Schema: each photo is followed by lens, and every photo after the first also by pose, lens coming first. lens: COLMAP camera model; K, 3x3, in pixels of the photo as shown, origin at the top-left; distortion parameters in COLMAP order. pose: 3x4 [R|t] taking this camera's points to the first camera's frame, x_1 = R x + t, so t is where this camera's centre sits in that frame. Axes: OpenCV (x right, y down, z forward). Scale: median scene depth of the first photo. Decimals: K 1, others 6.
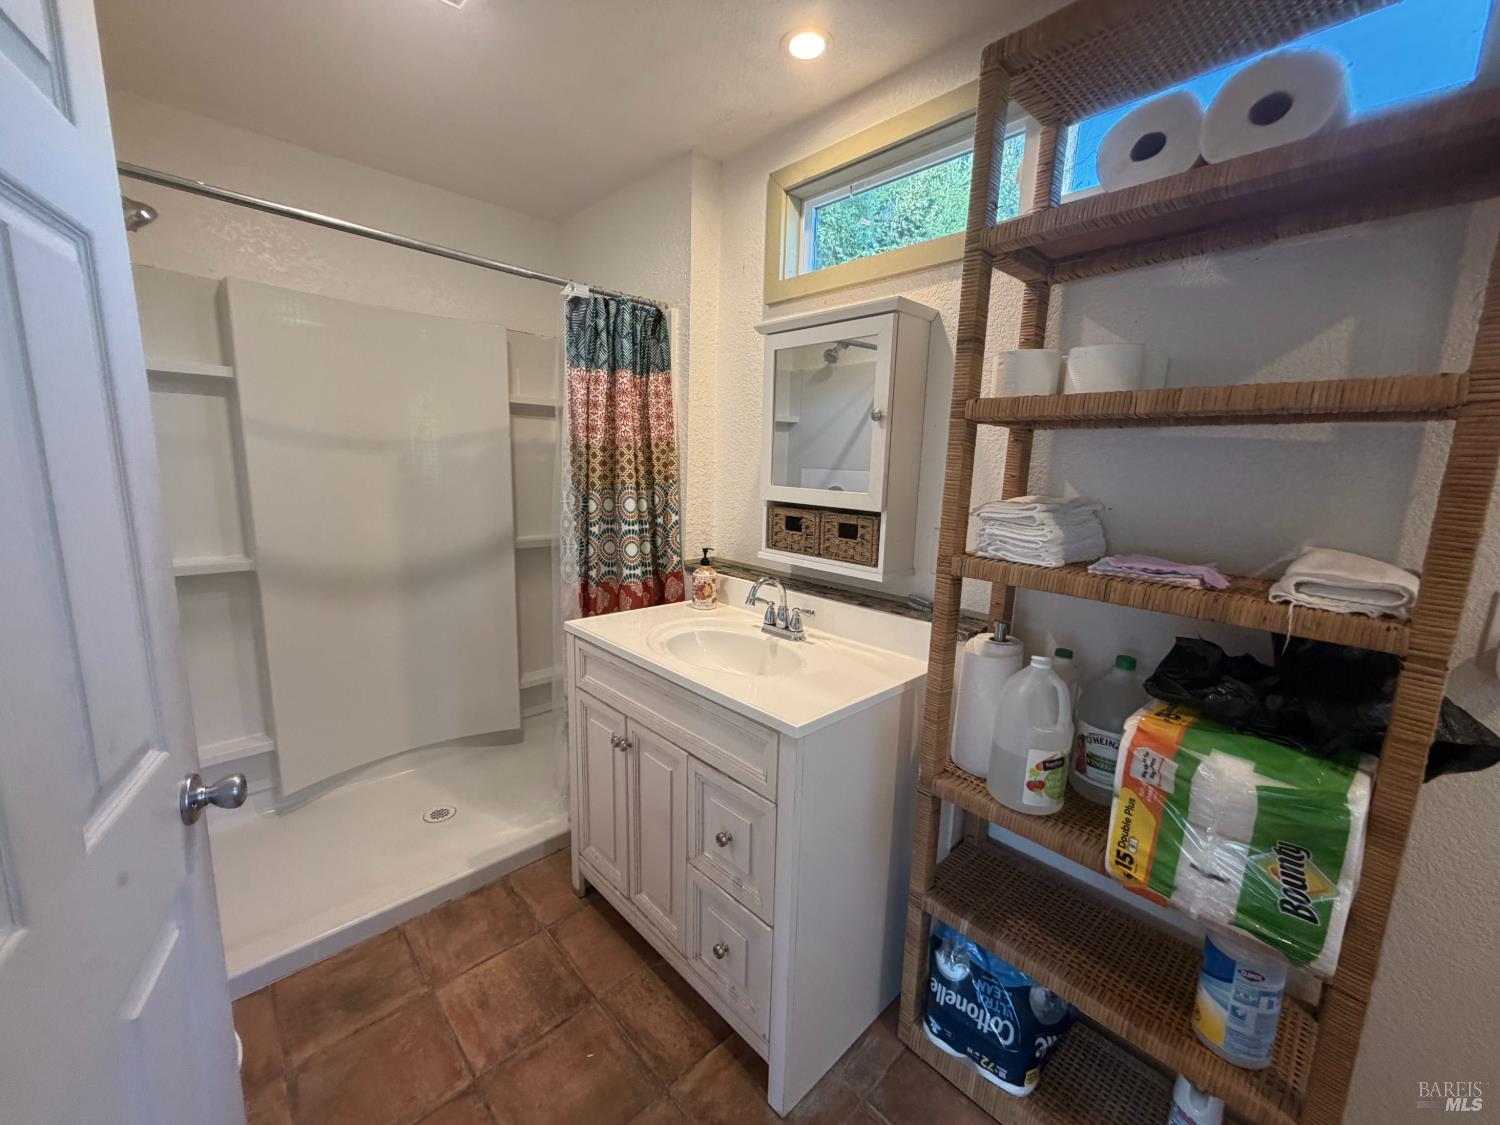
lens RADIAL K [[597.8, 0, 747.8], [0, 597.8, 560.6], [0, 0, 1]] dist [0.001189, 0.000013]
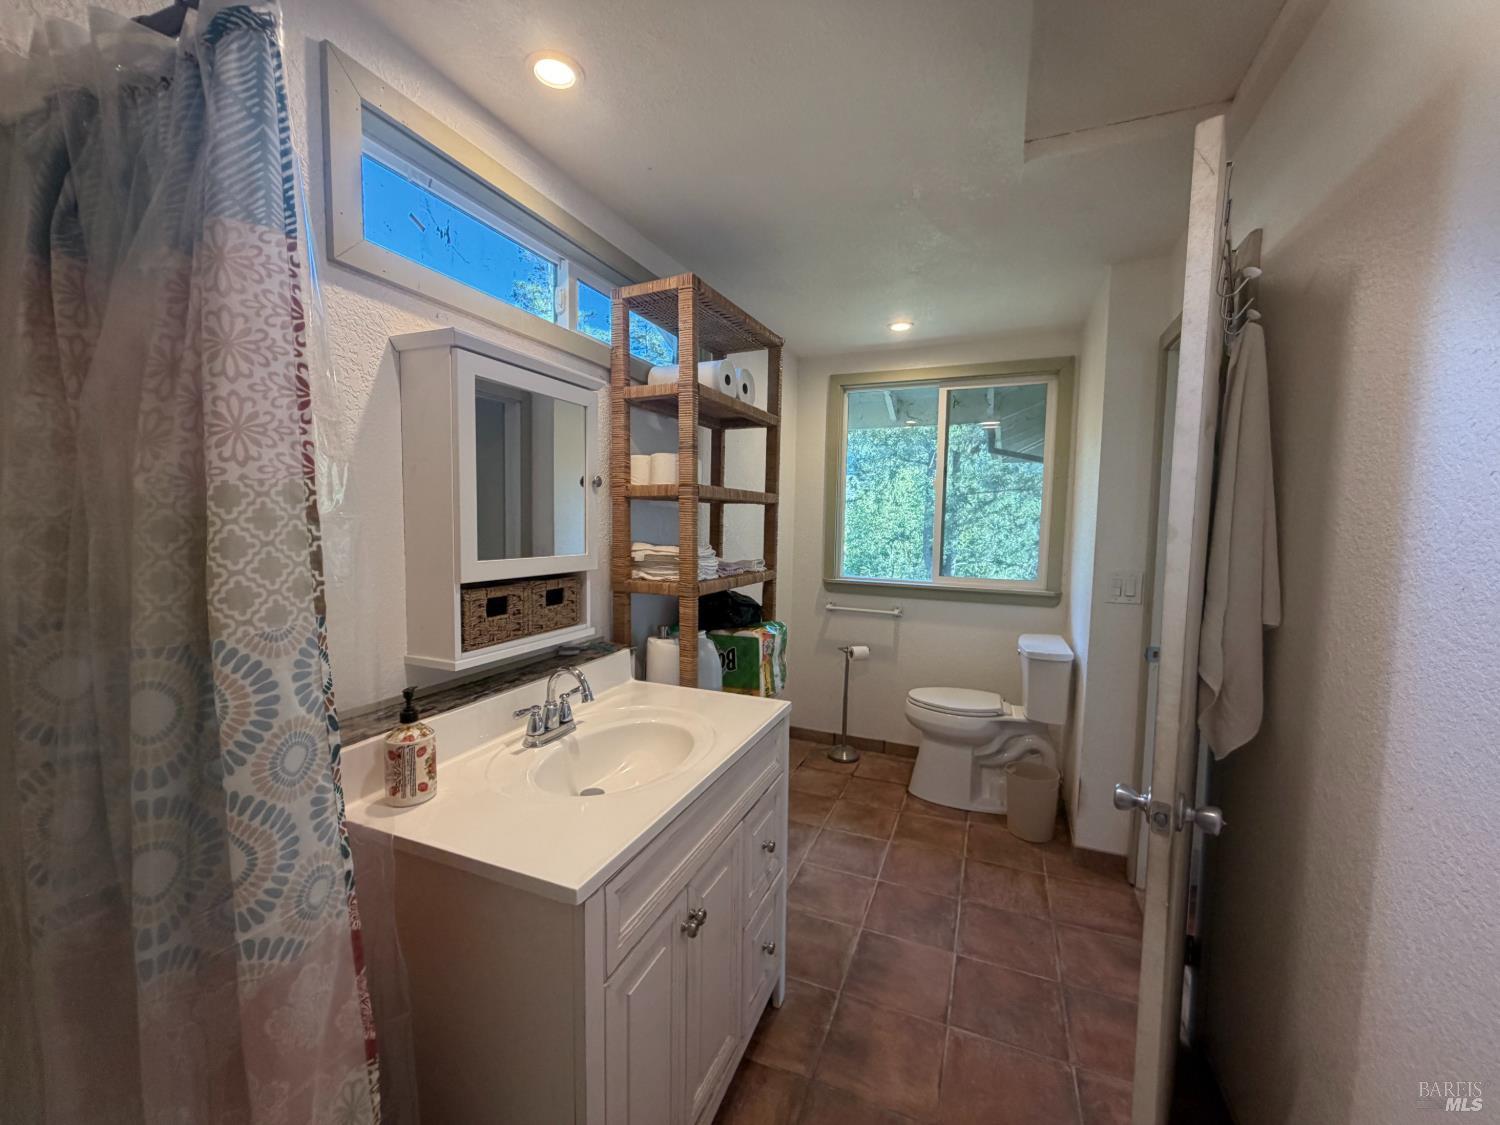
lens RADIAL K [[597.8, 0, 747.3], [0, 597.8, 563.4], [0, 0, 1]] dist [0.001189, 0.000013]
pose [[-0.405335, -0.098978, 0.908794, -0.928661], [0.128575, 0.978067, 0.163869, -0.249518], [-0.905081, 0.183270, -0.383719, 1.244976]]
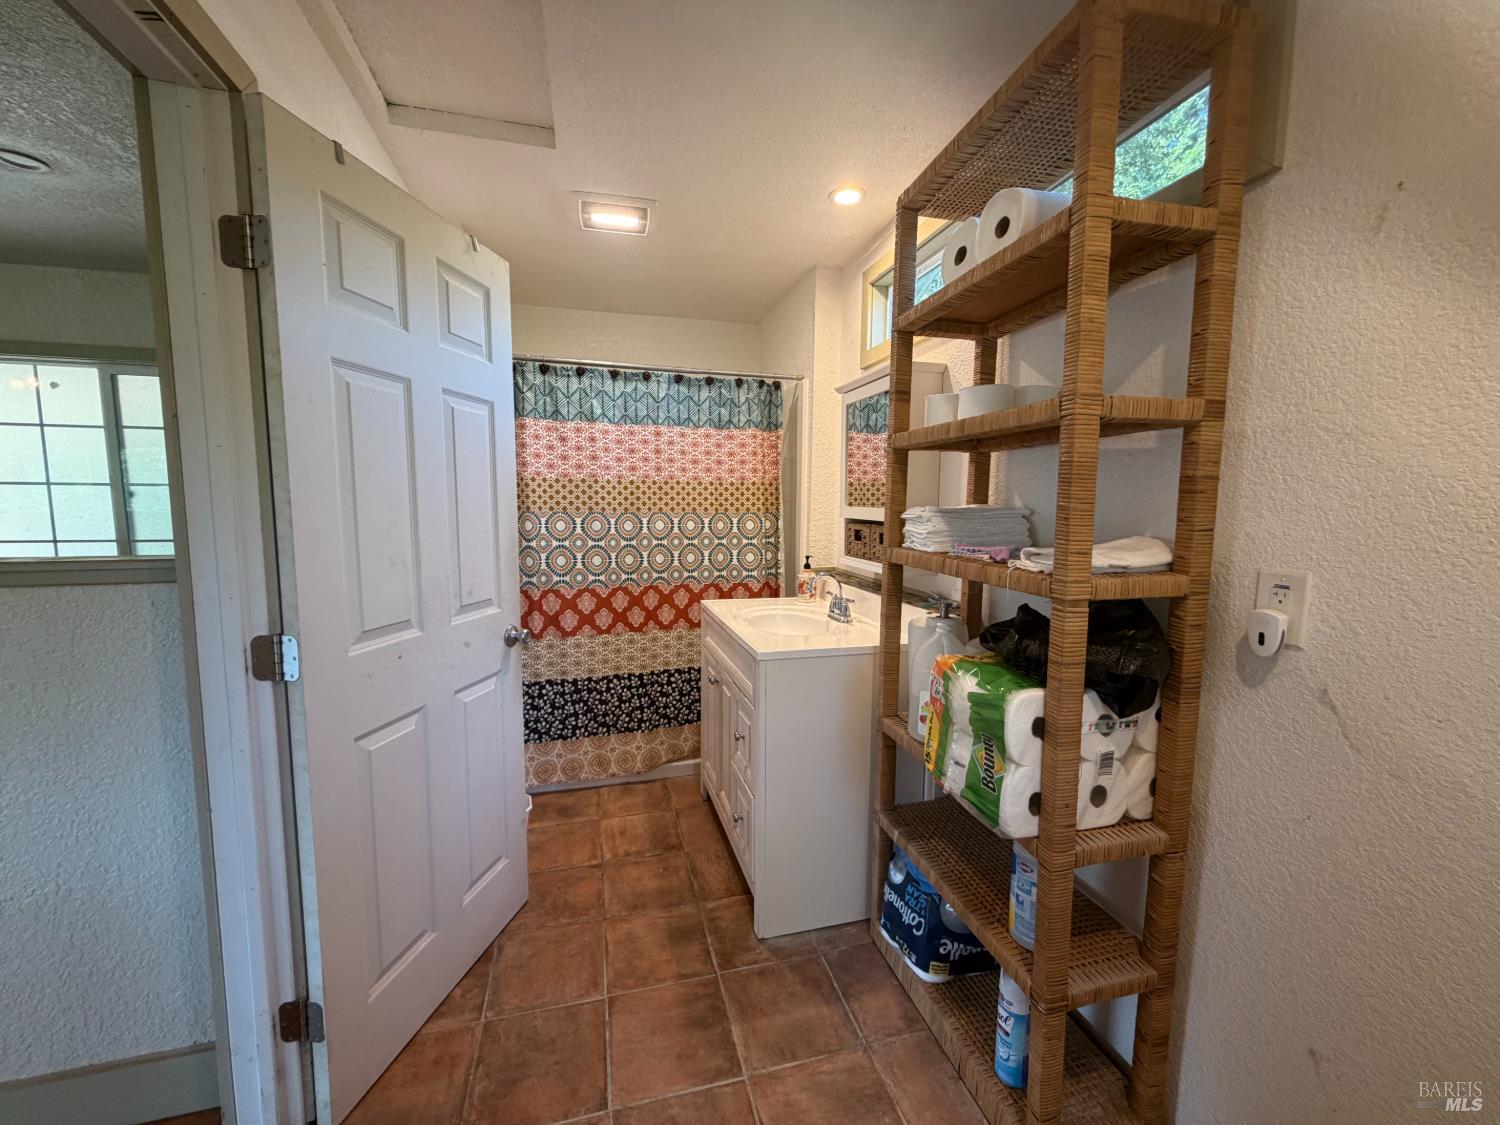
lens RADIAL K [[597.8, 0, 746.4], [0, 597.8, 561.0], [0, 0, 1]] dist [0.001189, 0.000013]
pose [[0.876836, 0.027716, -0.479990, 0.607176], [-0.063893, 0.996200, -0.059194, 0.106037], [0.476526, 0.082572, 0.875274, -0.293801]]
